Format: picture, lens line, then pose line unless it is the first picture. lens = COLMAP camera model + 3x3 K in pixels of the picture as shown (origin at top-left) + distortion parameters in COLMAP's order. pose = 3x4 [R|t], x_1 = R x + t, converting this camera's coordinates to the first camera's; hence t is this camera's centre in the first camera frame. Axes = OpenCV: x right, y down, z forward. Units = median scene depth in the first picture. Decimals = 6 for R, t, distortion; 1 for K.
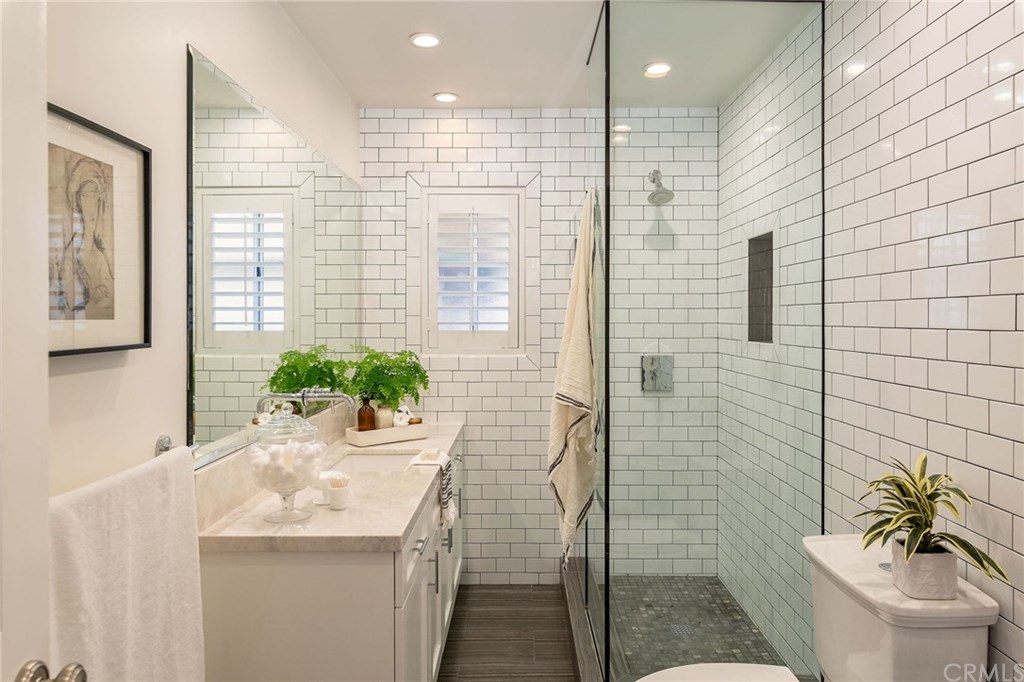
lens RADIAL K [[666.0, 0, 518.6], [0, 666.0, 338.7], [0, 0, 1]] dist [0.001686, 0.002180]
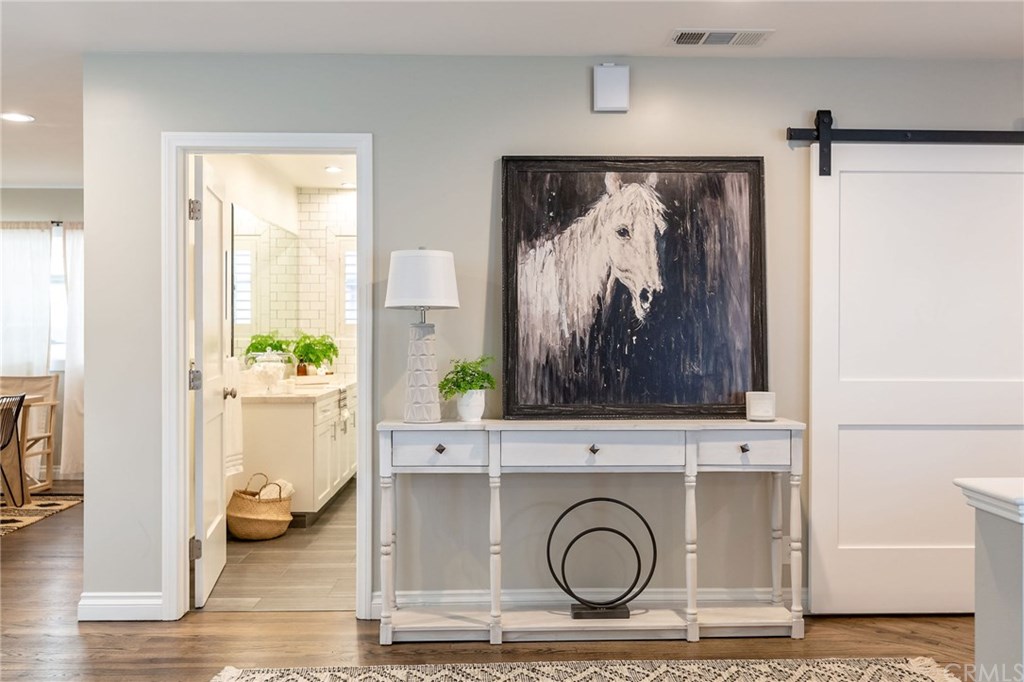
lens RADIAL K [[852.0, 0, 512.0], [0, 852.0, 341.0], [0, 0, 1]] dist [0.002412, 0.000679]
pose [[0.999786, -0.000689, 0.020656, 0.284658], [0.001043, 0.999852, -0.017152, 0.078136], [-0.020641, 0.017170, 0.999639, -1.280618]]
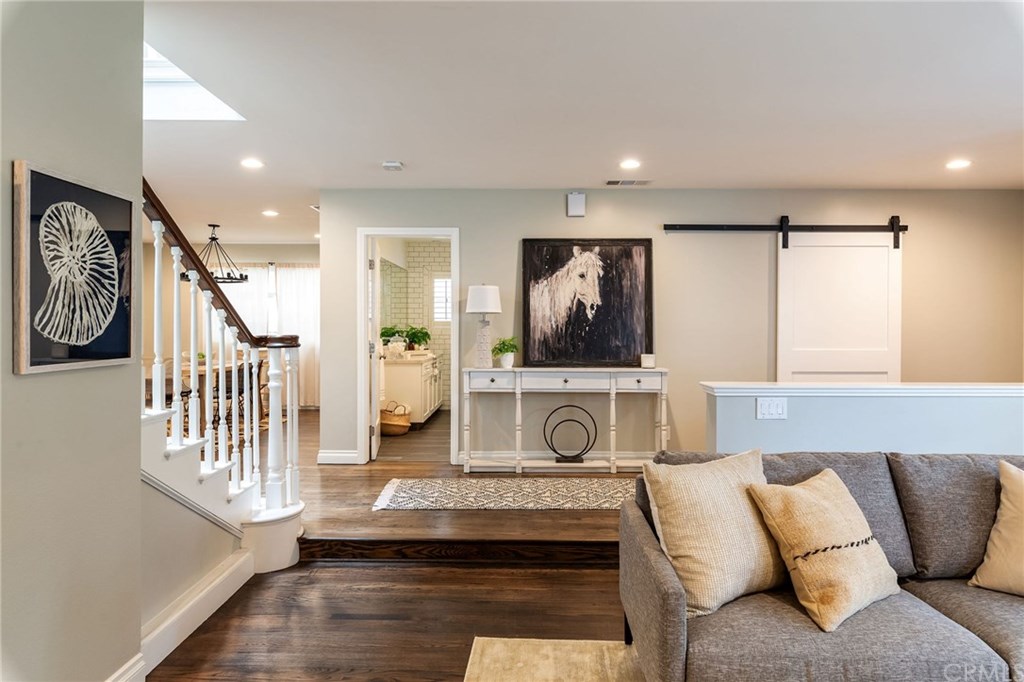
lens RADIAL K [[610.1, 0, 507.9], [0, 610.1, 329.1], [0, 0, 1]] dist [-0.002301, -0.000085]
pose [[0.999756, 0.001327, -0.022069, 0.293145], [-0.001891, 0.999672, -0.025524, 0.103027], [0.022027, 0.025560, 0.999431, -1.863105]]
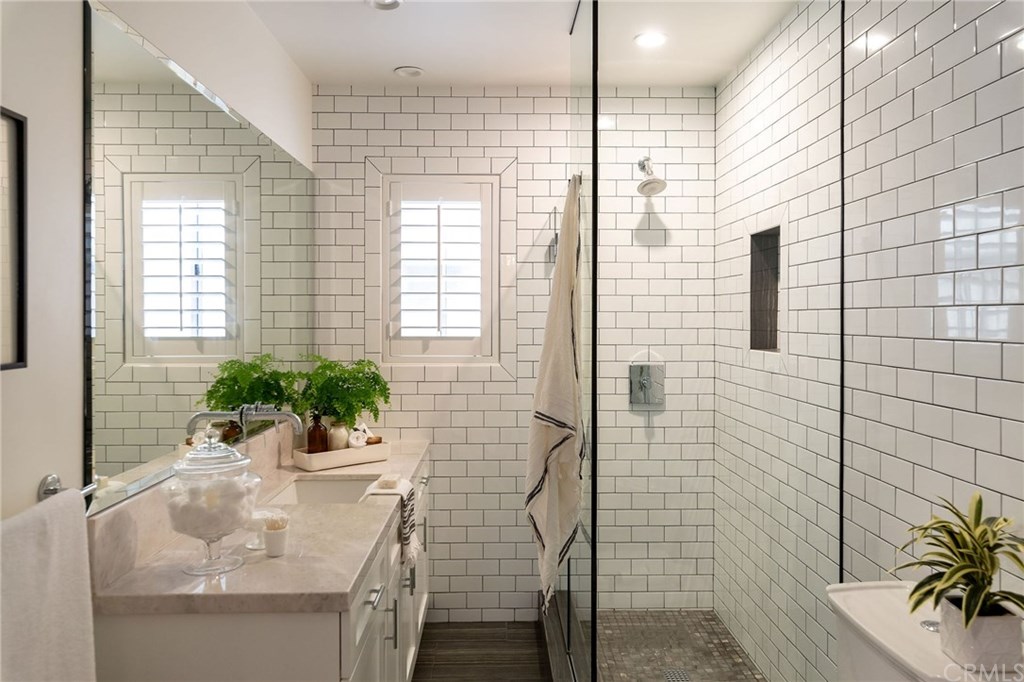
lens RADIAL K [[704.2, 0, 512.0], [0, 704.2, 341.0], [0, 0, 1]] dist [-0.001911, -0.003259]
pose [[0.999631, 0.000007, 0.027148, 0.001436], [-0.000060, 0.999998, 0.001938, -0.009224], [-0.027148, -0.001939, 0.999630, 0.069356]]
